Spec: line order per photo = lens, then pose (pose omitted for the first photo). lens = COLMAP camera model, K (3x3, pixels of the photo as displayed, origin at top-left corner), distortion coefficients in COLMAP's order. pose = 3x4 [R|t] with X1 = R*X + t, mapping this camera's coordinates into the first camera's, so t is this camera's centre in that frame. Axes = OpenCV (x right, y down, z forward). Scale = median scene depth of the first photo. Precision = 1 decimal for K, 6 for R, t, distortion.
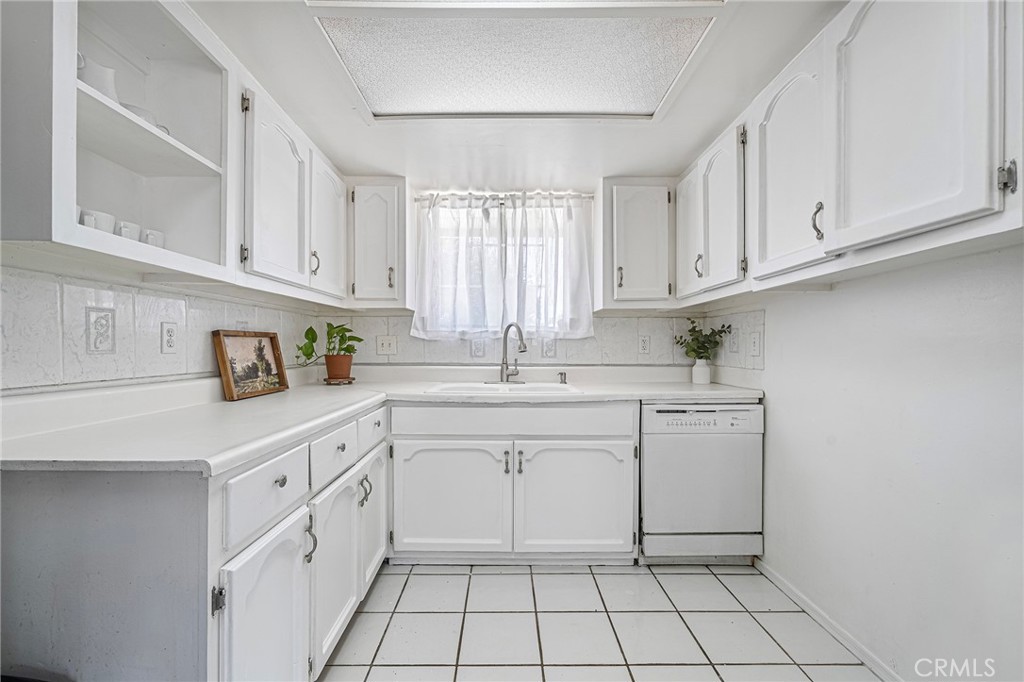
lens RADIAL K [[417.9, 0, 511.8], [0, 417.9, 344.6], [0, 0, 1]] dist [0.001167, 0.000066]
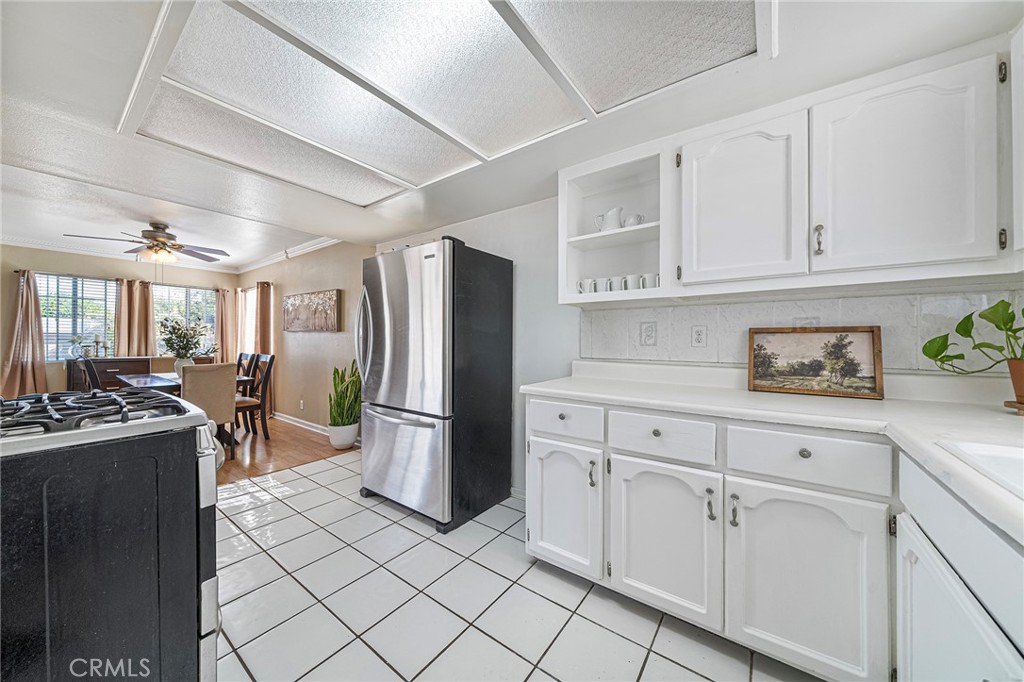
lens RADIAL K [[355.6, 0, 509.0], [0, 355.6, 339.4], [0, 0, 1]] dist [-0.000860, 0.000162]
pose [[-0.601194, -0.002581, -0.799099, 0.446911], [0.000719, 0.999993, -0.003772, -0.000748], [0.799103, -0.002842, -0.601188, 0.949149]]
